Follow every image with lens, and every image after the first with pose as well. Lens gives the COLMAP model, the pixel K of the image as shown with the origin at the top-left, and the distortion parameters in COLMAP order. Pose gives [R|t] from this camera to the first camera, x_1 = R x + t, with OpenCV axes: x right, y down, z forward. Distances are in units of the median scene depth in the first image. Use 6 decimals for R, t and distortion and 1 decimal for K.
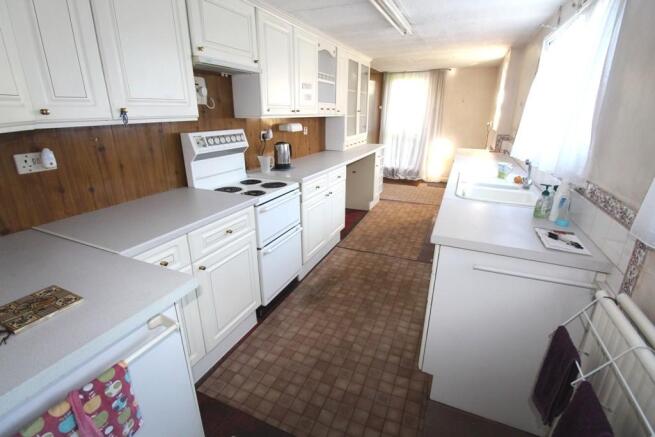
lens RADIAL K [[308.6, 0, 327.5], [0, 308.6, 218.5], [0, 0, 1]] dist [0.000468, 0.000048]
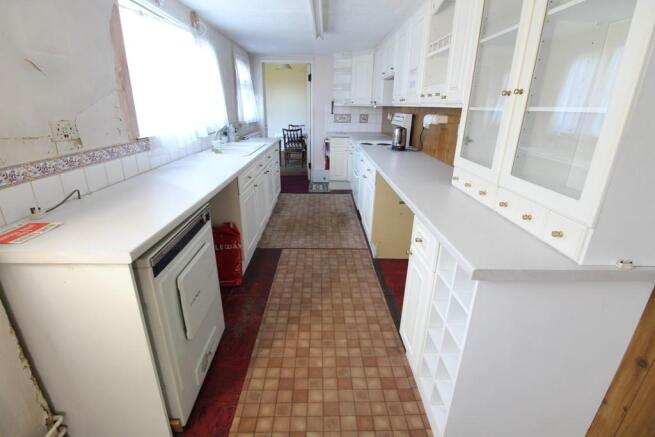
lens RADIAL K [[308.6, 0, 327.5], [0, 308.6, 218.5], [0, 0, 1]] dist [0.000468, 0.000048]
pose [[-0.912473, 0.122795, -0.390276, 0.529423], [-0.152501, 0.783078, 0.602936, -0.559542], [0.379654, 0.609680, -0.695811, 1.673844]]
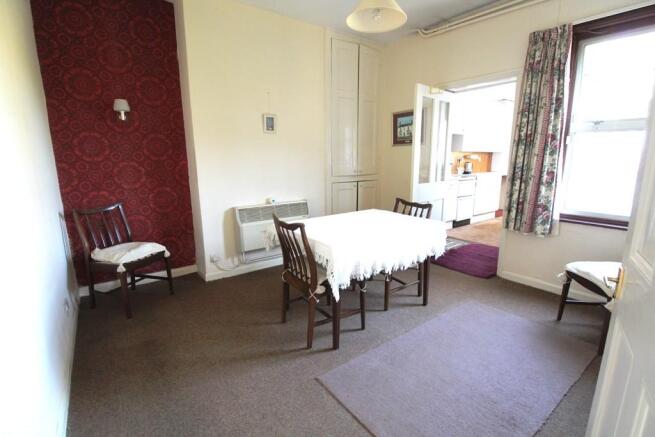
lens RADIAL K [[308.6, 0, 327.5], [0, 308.6, 218.5], [0, 0, 1]] dist [0.000468, 0.000048]
pose [[0.871184, 0.093601, -0.481952, 0.069152], [-0.149816, 0.985520, -0.079409, 0.415868], [0.467540, 0.141384, 0.872592, -1.180654]]
